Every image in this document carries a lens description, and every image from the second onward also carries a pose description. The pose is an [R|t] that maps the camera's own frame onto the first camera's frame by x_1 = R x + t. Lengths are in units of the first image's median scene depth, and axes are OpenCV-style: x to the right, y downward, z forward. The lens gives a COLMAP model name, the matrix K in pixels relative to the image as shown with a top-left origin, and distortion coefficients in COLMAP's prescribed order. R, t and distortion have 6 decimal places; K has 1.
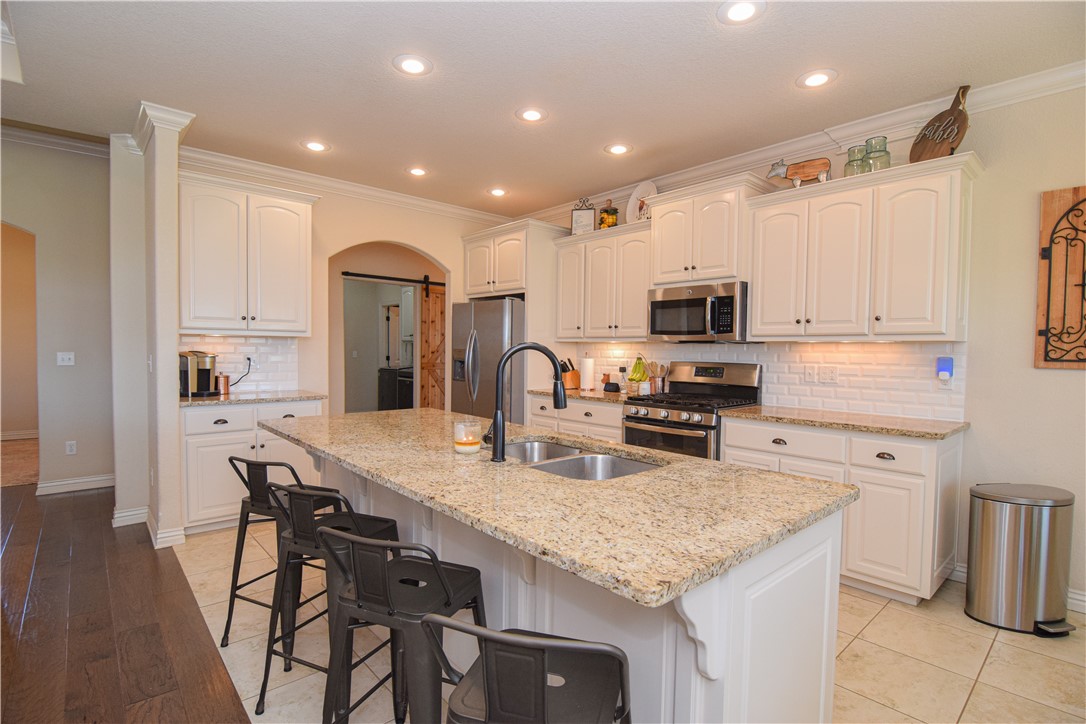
lens RADIAL K [[520.8, 0, 538.8], [0, 520.8, 363.2], [0, 0, 1]] dist [-0.015773, -0.006096]
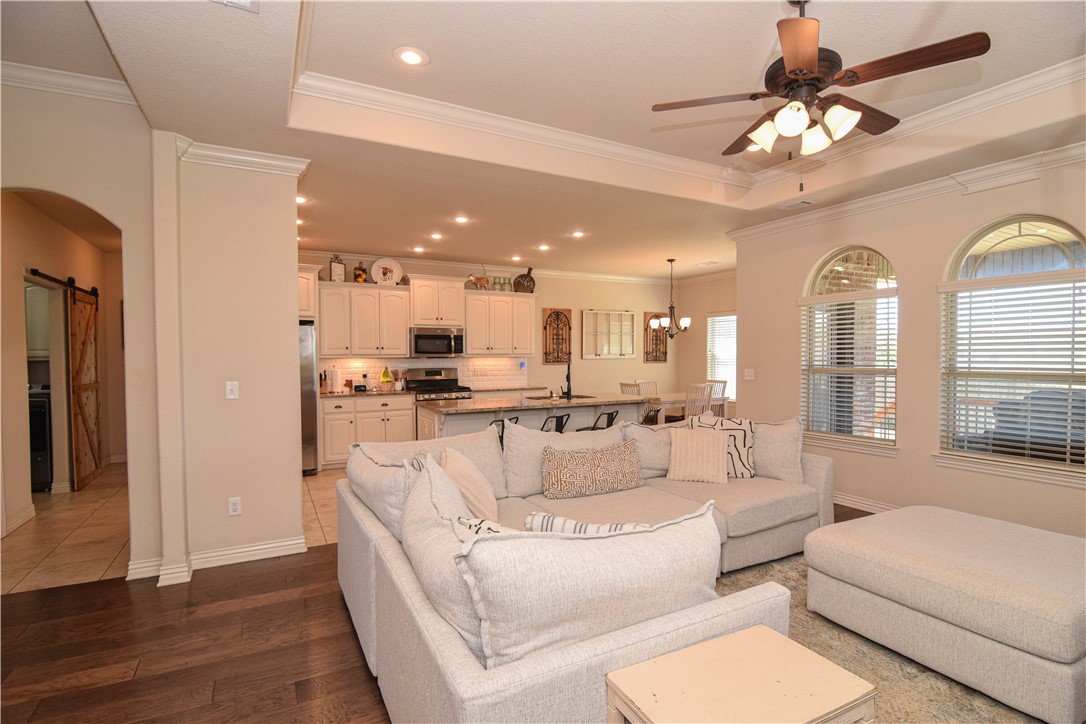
lens RADIAL K [[520.8, 0, 541.4], [0, 520.8, 366.7], [0, 0, 1]] dist [-0.015773, -0.006096]
pose [[0.229638, -0.035859, 0.972615, -1.442458], [0.035605, 0.998962, 0.028424, -0.047284], [-0.972625, 0.028103, 0.230676, 0.195903]]
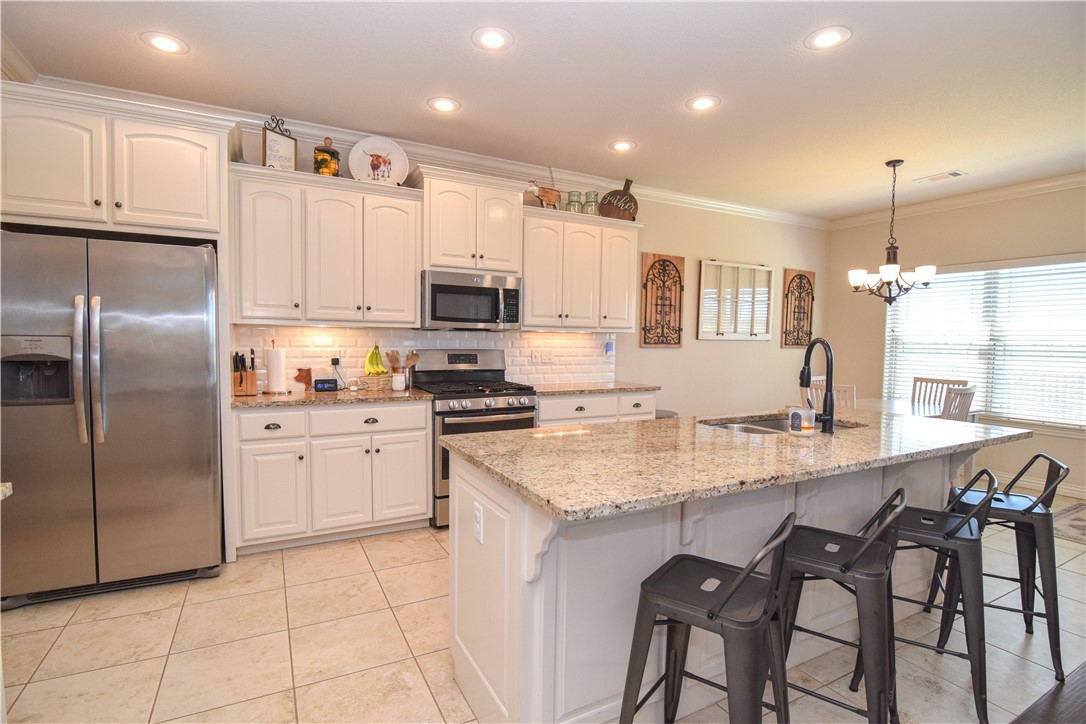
lens RADIAL K [[520.8, 0, 538.0], [0, 520.8, 368.3], [0, 0, 1]] dist [-0.015773, -0.006096]
pose [[0.231302, -0.063526, 0.970806, -0.654336], [0.015803, 0.997980, 0.061539, -0.026048], [-0.972754, 0.001107, 0.231838, 0.635028]]
